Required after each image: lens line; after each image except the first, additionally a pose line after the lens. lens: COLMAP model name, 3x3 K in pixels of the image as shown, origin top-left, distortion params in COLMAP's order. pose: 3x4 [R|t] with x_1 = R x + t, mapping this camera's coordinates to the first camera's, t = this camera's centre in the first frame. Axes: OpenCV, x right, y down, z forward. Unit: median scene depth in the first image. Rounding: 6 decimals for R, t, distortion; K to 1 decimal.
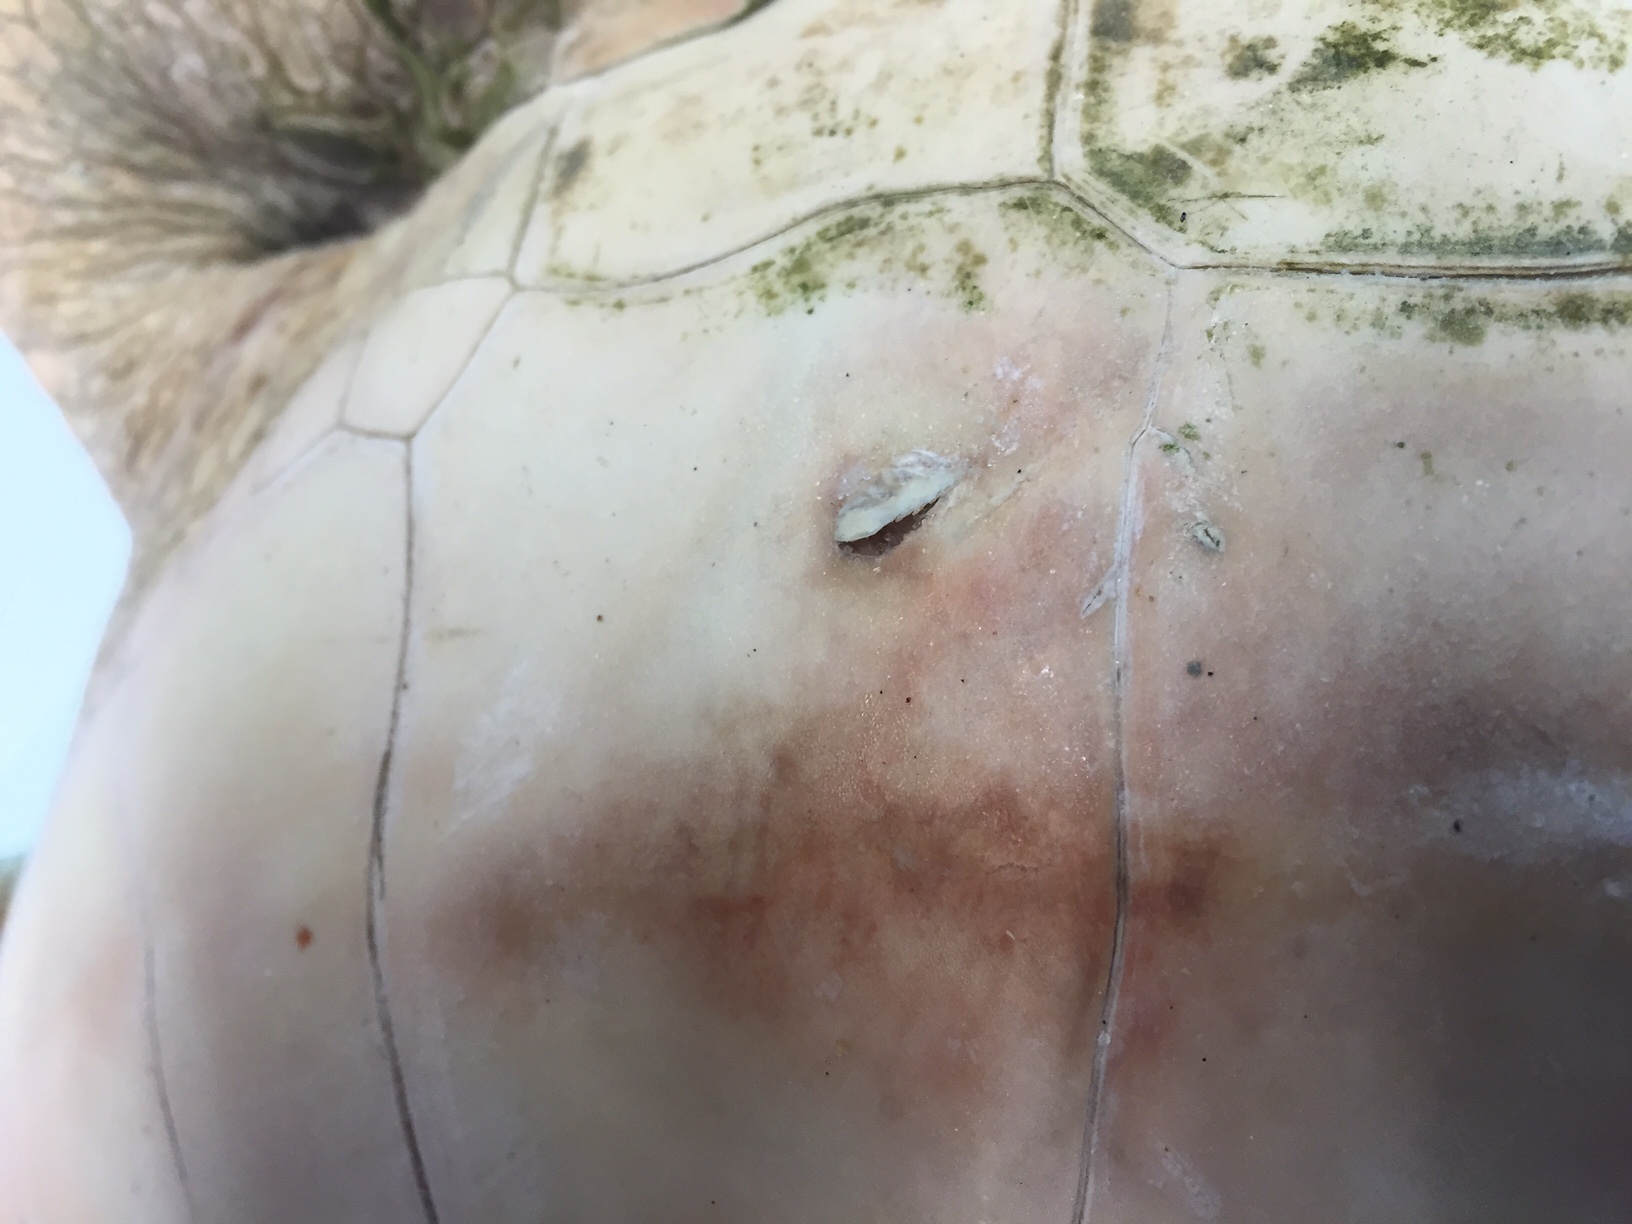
lens RADIAL K [[1437.5, 0, 814.5], [0, 1437.5, 612.8], [0, 0, 1]] dist [0.045146, -0.100338]
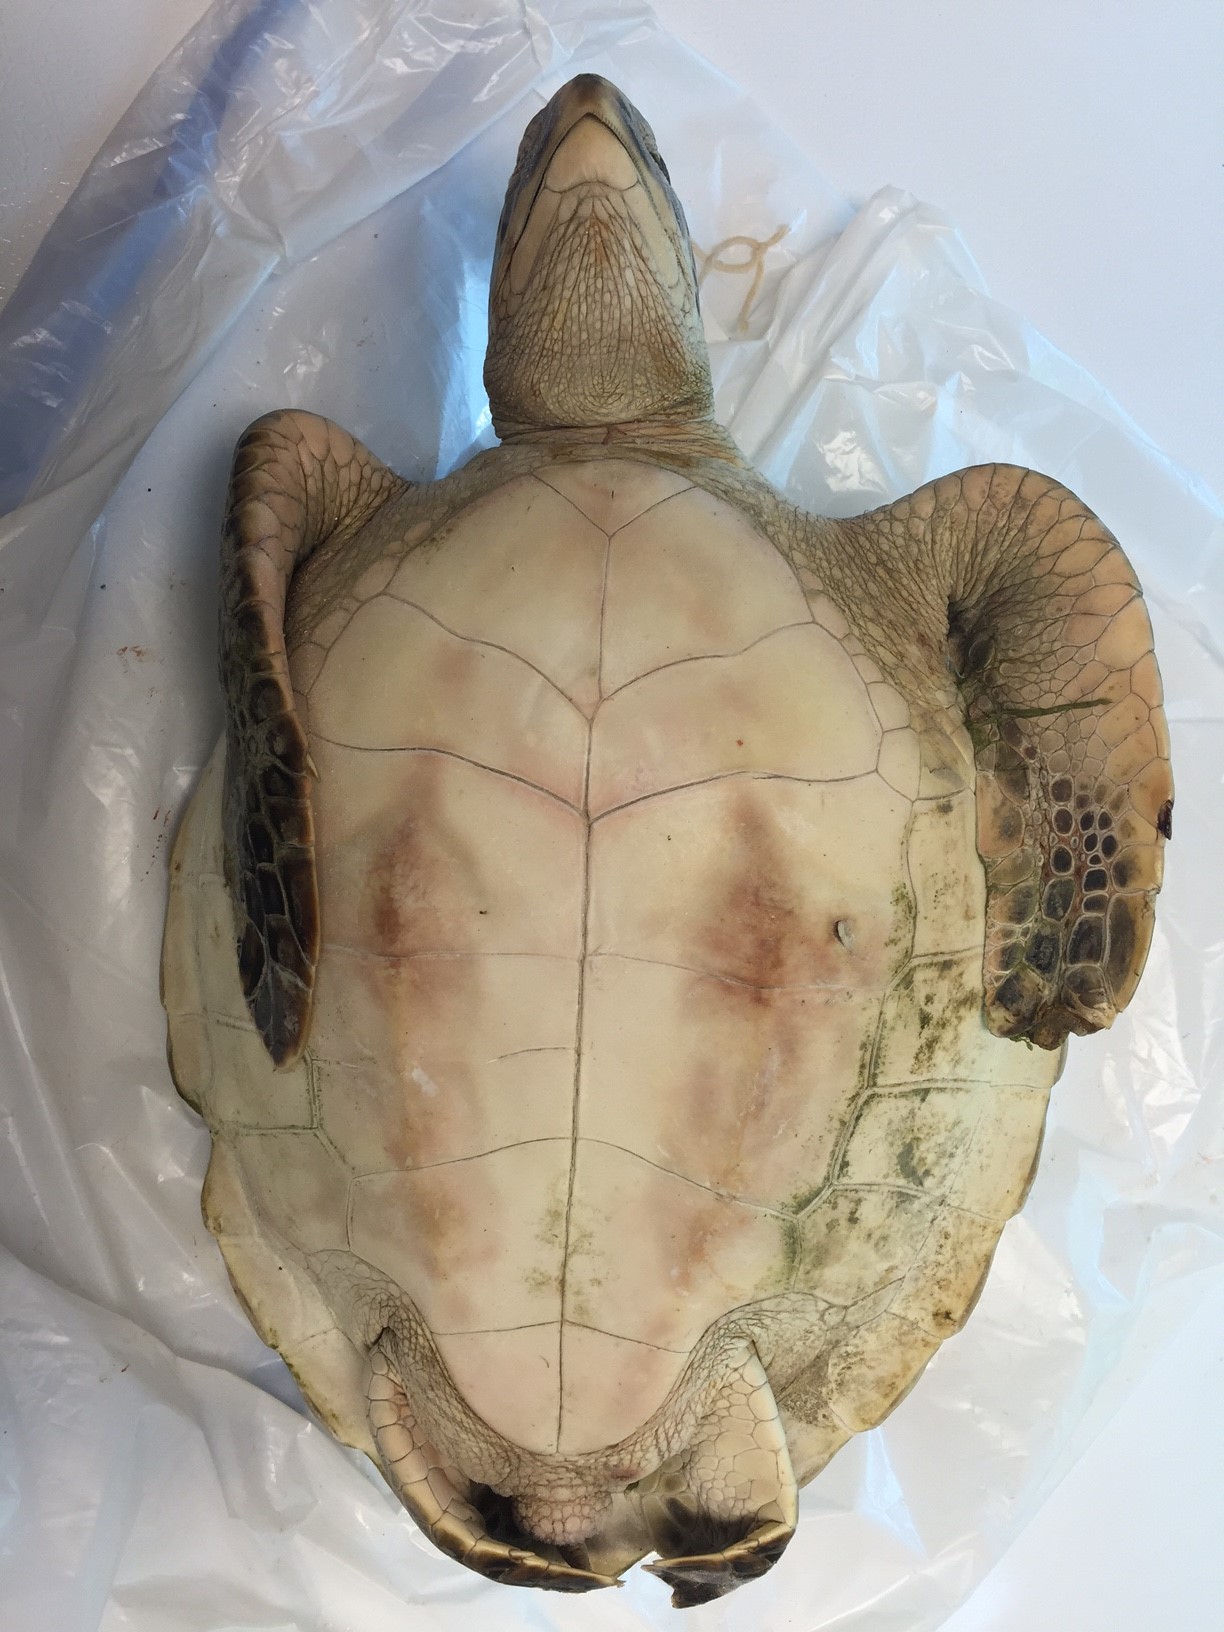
lens RADIAL K [[1437.5, 0, 610.0], [0, 1437.5, 815.9], [0, 0, 1]] dist [0.045146, -0.100338]
pose [[-0.092777, 0.861021, 0.500035, -2.234389], [-0.994558, -0.056232, -0.087704, 0.973876], [-0.047397, -0.505451, 0.861552, -2.388266]]
